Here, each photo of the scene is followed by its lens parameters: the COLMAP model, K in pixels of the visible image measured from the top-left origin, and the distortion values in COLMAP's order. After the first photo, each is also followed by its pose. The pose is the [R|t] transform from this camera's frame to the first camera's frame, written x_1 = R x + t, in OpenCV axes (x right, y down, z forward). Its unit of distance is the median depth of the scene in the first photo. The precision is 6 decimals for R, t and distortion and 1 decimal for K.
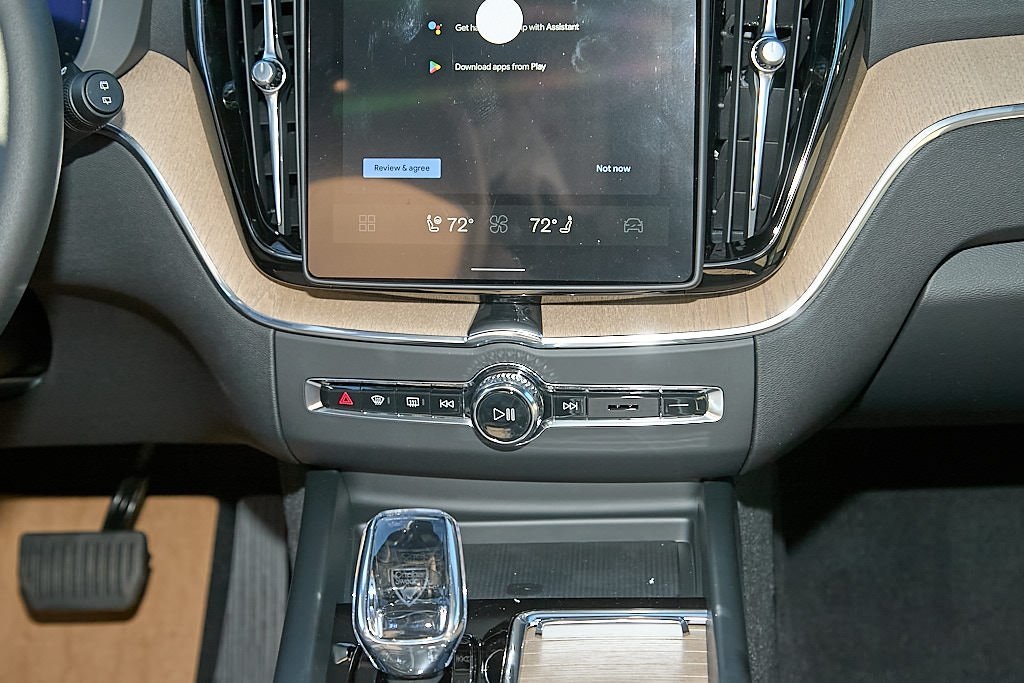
lens RADIAL K [[2023.1, 0, 510.4], [0, 2023.1, 342.3], [0, 0, 1]] dist [-0.074851, 0.000000]
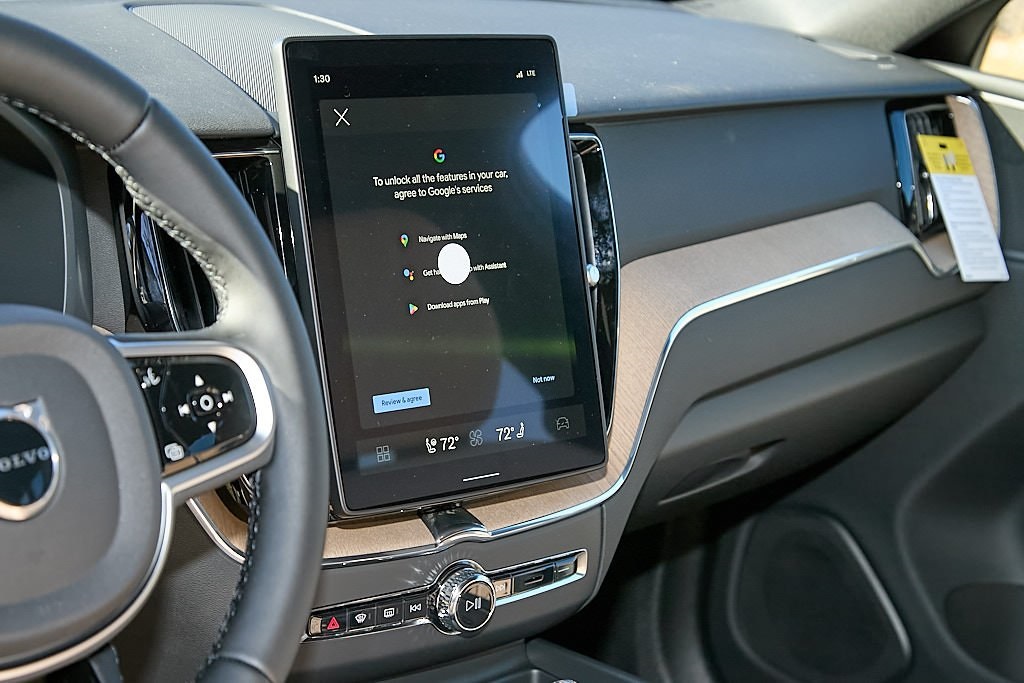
lens RADIAL K [[2065.1, 0, 512.2], [0, 2065.1, 348.7], [0, 0, 1]] dist [-0.063019, 0.000000]
pose [[0.655805, -0.095900, 0.748815, -0.872550], [0.179557, 0.983248, -0.031330, -0.067849], [-0.733266, 0.155002, 0.662039, 0.194639]]
